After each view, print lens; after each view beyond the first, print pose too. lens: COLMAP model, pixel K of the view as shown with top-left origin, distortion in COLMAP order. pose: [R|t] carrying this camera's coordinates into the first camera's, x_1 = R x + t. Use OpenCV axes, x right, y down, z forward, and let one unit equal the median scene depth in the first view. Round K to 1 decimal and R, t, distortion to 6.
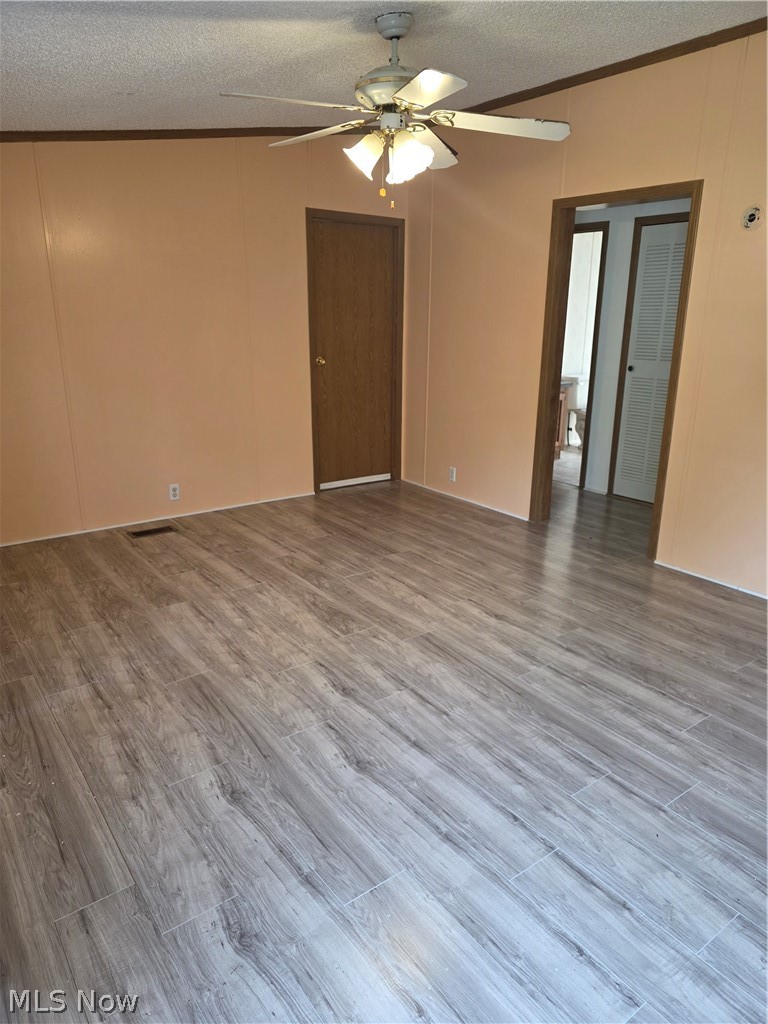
lens RADIAL K [[684.3, 0, 382.0], [0, 684.3, 522.4], [0, 0, 1]] dist [0.035340, -0.020658]
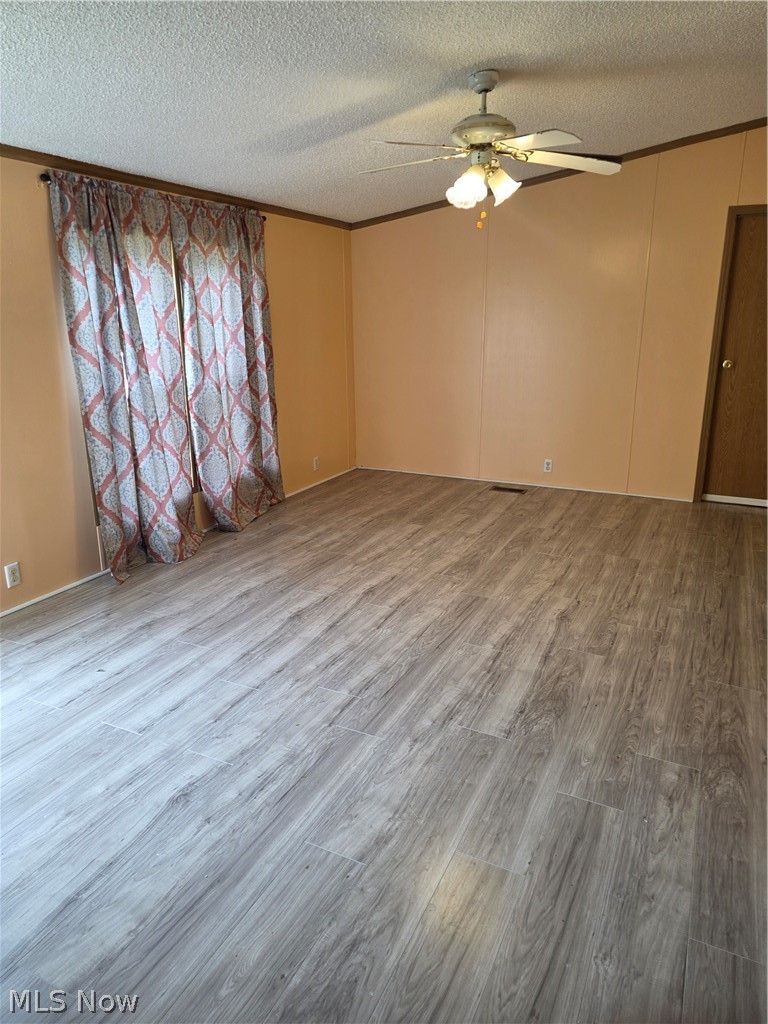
lens RADIAL K [[684.3, 0, 385.4], [0, 684.3, 505.8], [0, 0, 1]] dist [0.035340, -0.020658]
pose [[0.465025, 0.233334, -0.853995, 0.926623], [-0.266626, 0.956766, 0.116228, -0.064971], [0.844193, 0.173649, 0.507133, 0.293903]]
